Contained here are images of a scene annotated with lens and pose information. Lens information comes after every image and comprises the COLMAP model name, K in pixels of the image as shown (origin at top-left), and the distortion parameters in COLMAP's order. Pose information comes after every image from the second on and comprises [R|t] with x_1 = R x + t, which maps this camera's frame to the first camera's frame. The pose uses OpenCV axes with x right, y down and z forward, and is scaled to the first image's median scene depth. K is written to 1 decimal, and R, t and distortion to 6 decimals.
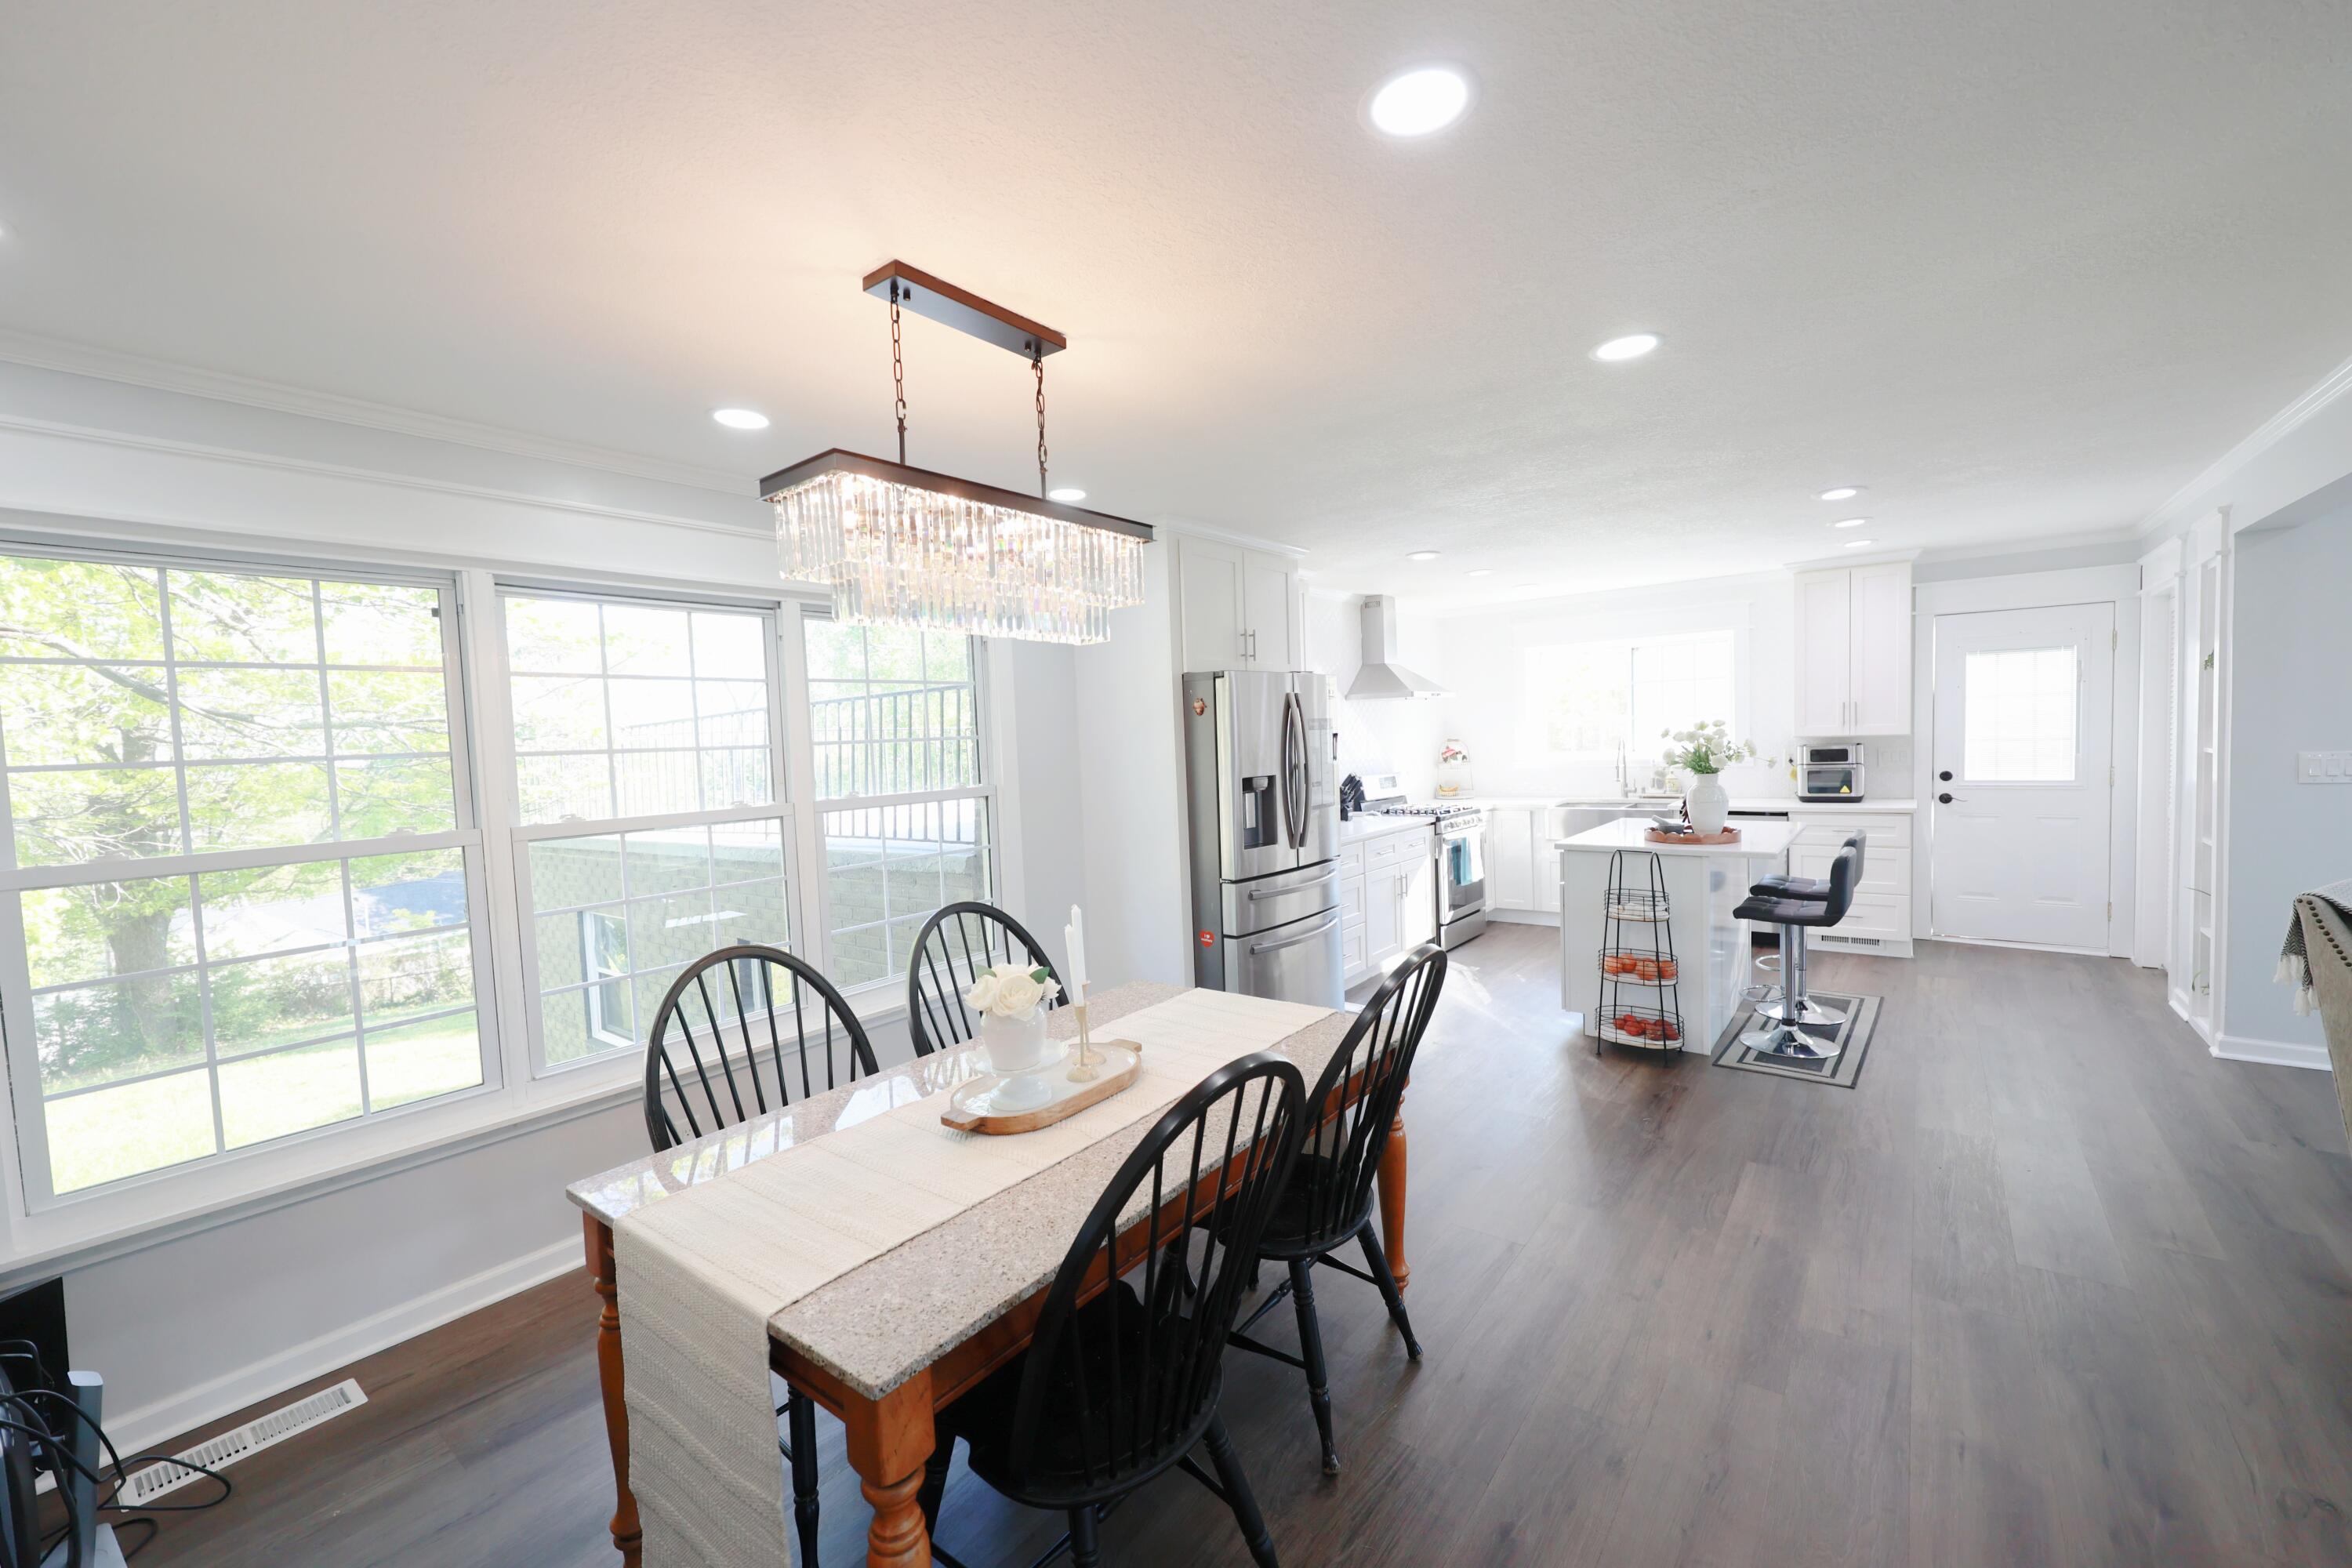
lens RADIAL K [[946.3, 0, 1168.8], [0, 946.3, 783.3], [0, 0, 1]] dist [-0.000155, 0.000071]
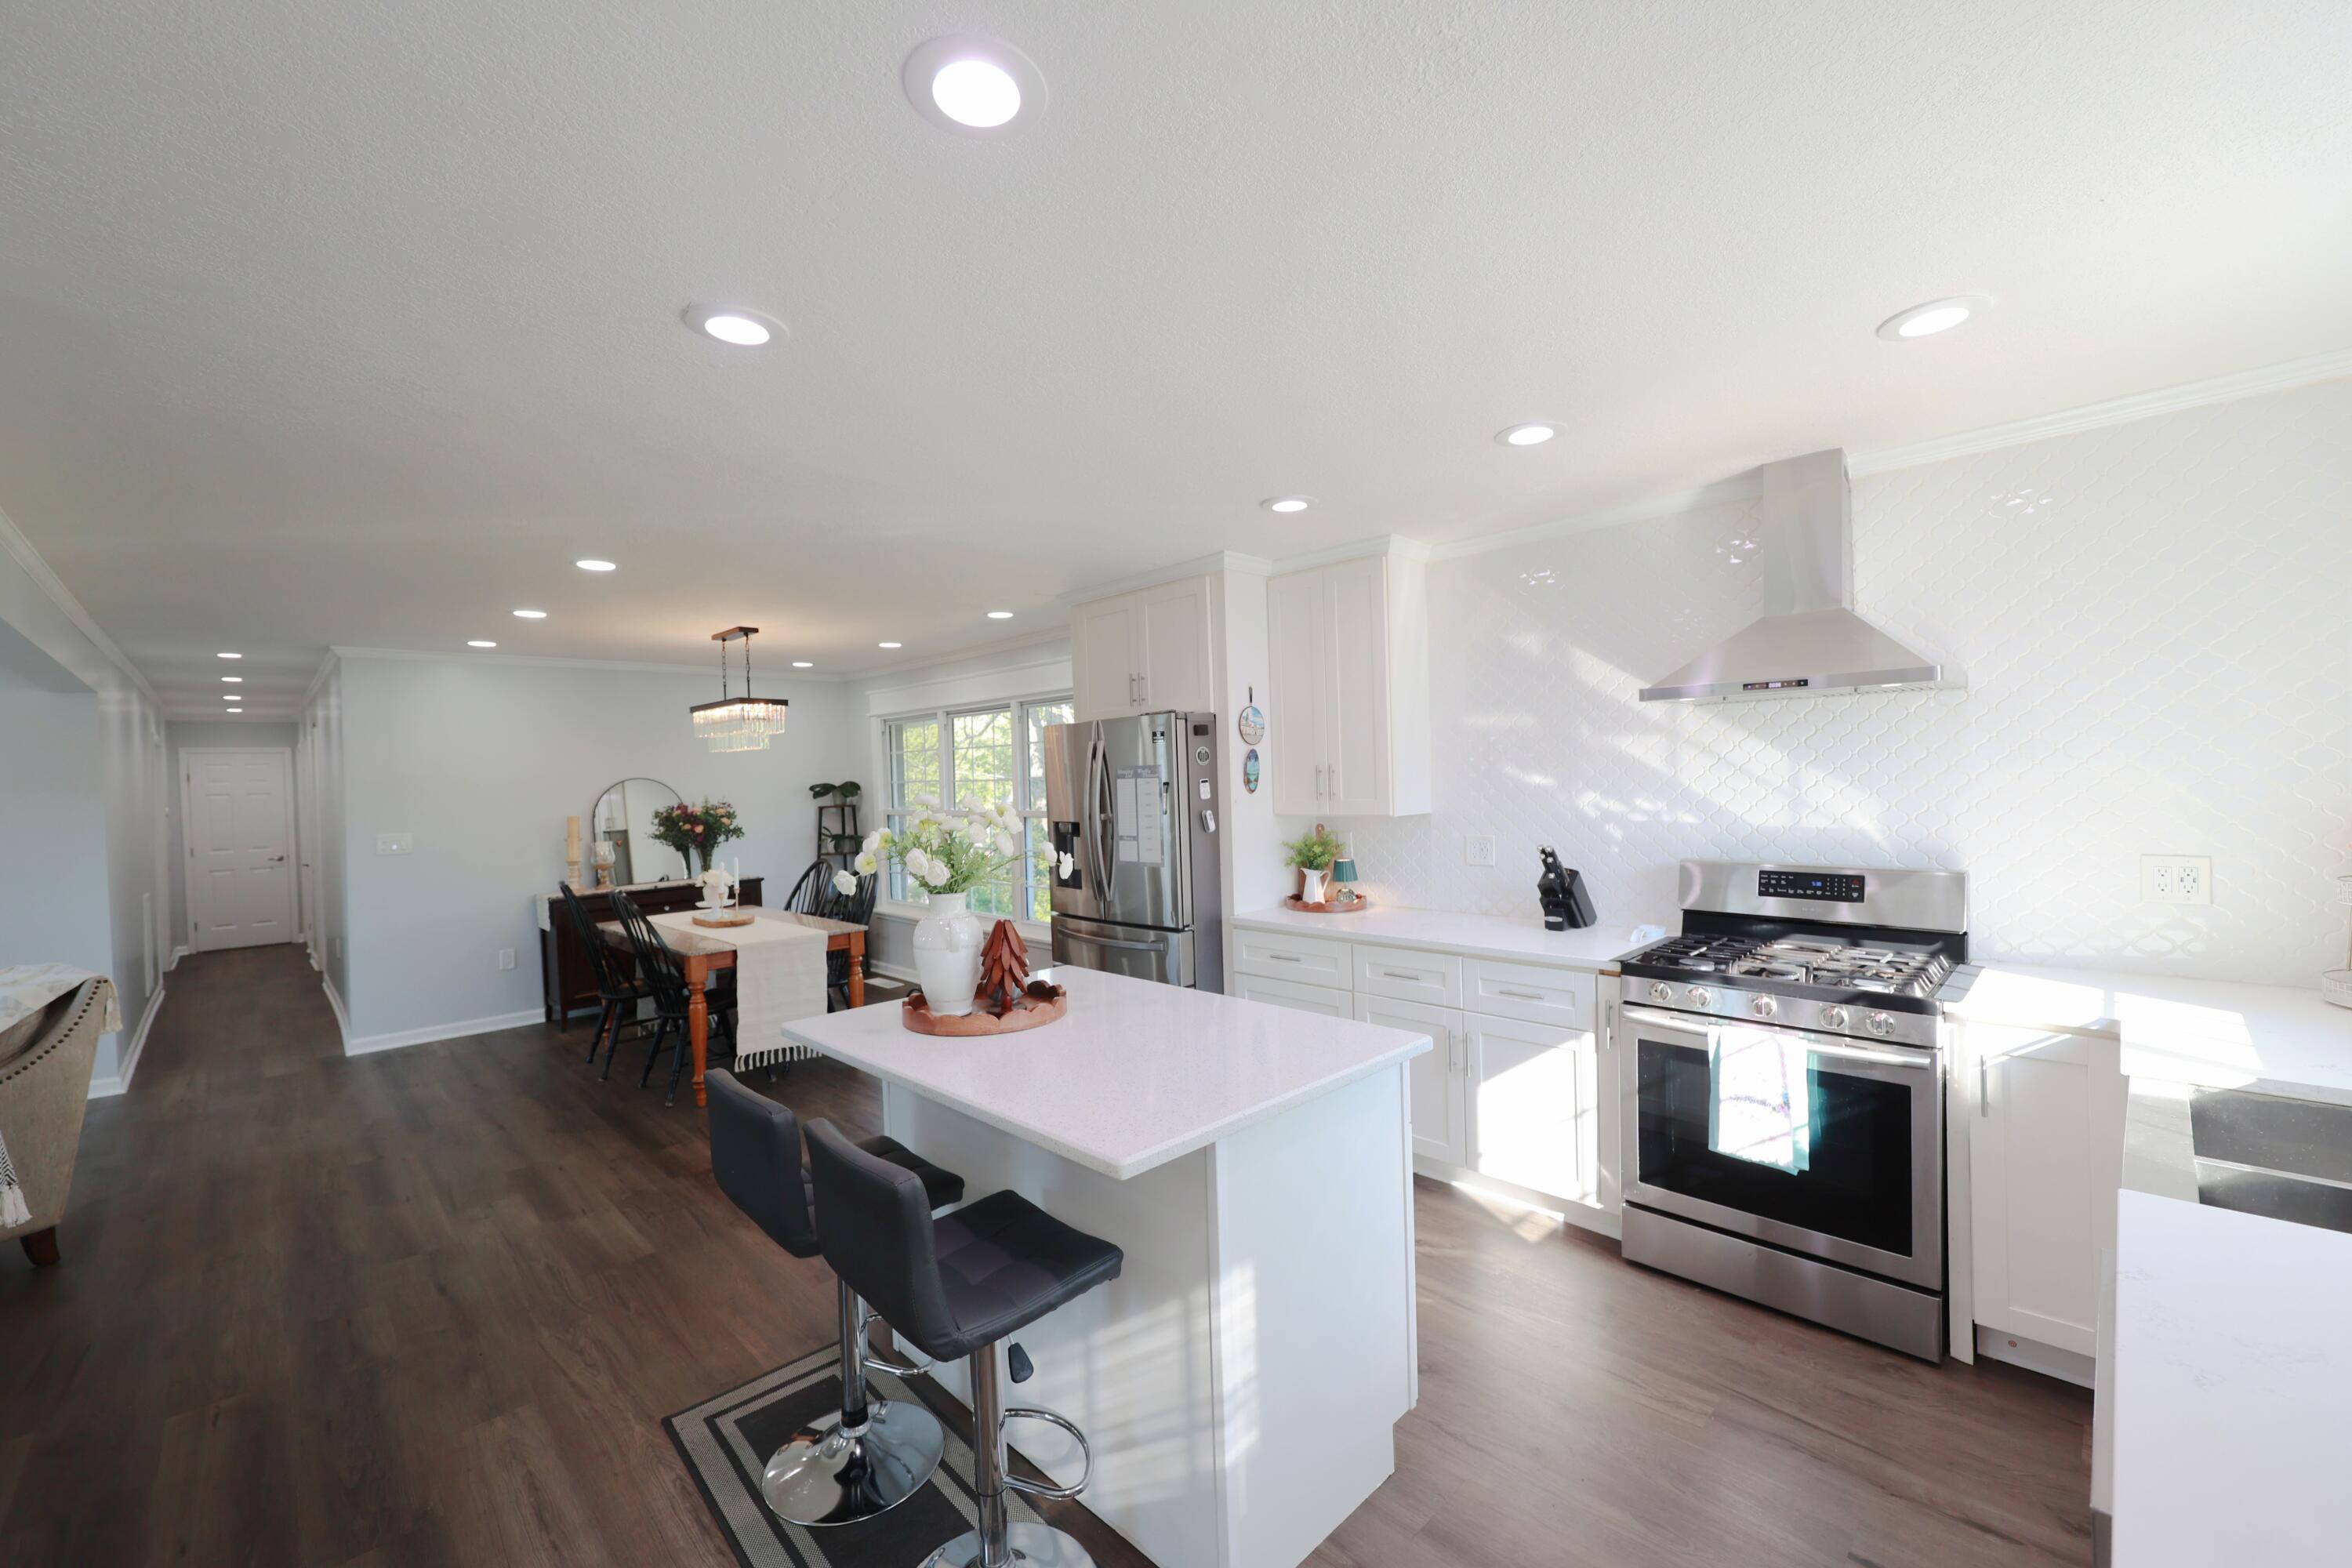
lens RADIAL K [[946.3, 0, 1168.8], [0, 946.3, 783.3], [0, 0, 1]] dist [-0.000155, 0.000071]
pose [[-0.126212, 0.047839, -0.990849, 1.137501], [-0.015407, 0.998621, 0.050177, -0.105918], [0.991884, 0.021599, -0.125301, 1.249922]]
